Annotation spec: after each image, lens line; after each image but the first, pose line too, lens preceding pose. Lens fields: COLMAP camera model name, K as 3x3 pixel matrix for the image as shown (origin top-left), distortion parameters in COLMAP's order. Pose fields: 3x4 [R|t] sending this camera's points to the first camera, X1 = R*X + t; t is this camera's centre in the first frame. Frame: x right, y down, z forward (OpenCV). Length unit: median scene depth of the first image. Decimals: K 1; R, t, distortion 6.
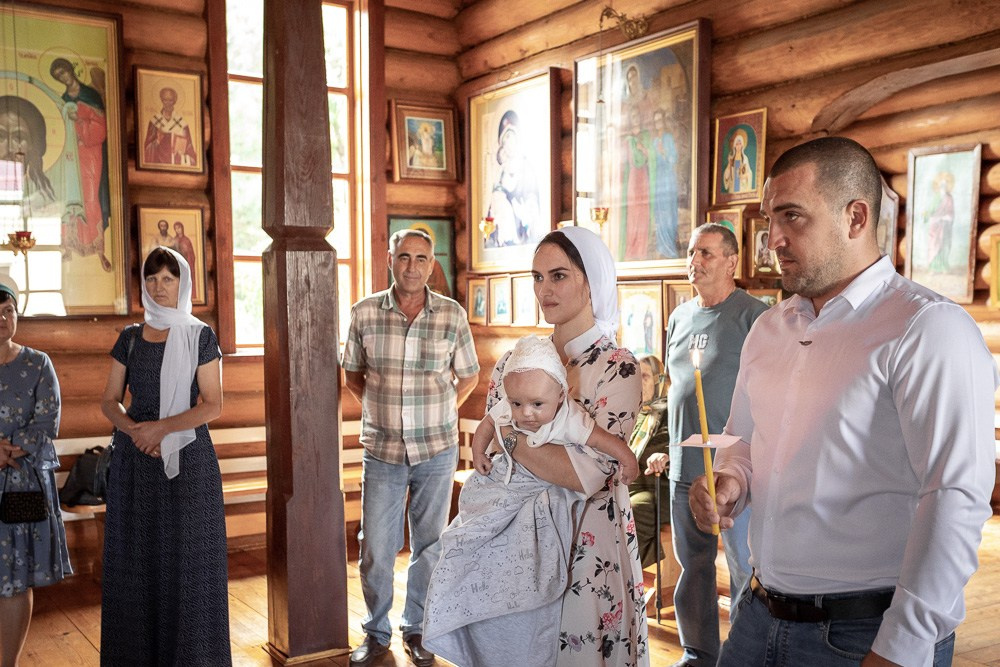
lens RADIAL K [[1001.0, 0, 500.0], [0, 1001.0, 333.5], [0, 0, 1]] dist [-0.003957, 0.127555]
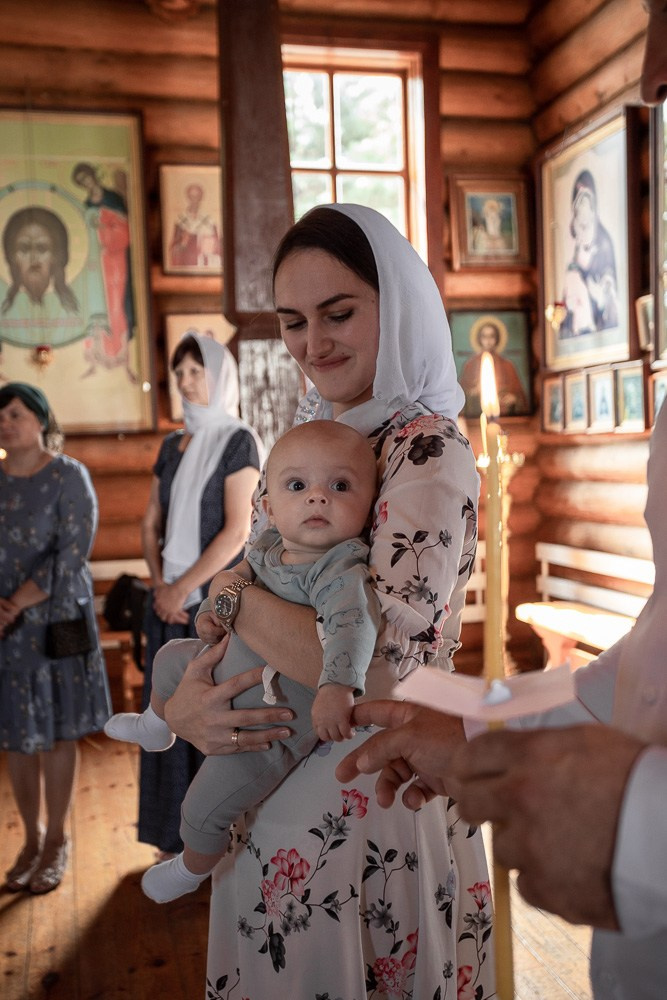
lens RADIAL K [[1001.0, 0, 331.9], [0, 1001.0, 470.8], [0, 0, 1]] dist [-0.003957, 0.127555]
pose [[0.947624, -0.015531, -0.319009, 0.074044], [0.021382, 0.999661, 0.014846, 0.007283], [0.318671, -0.020889, 0.947635, 0.152430]]
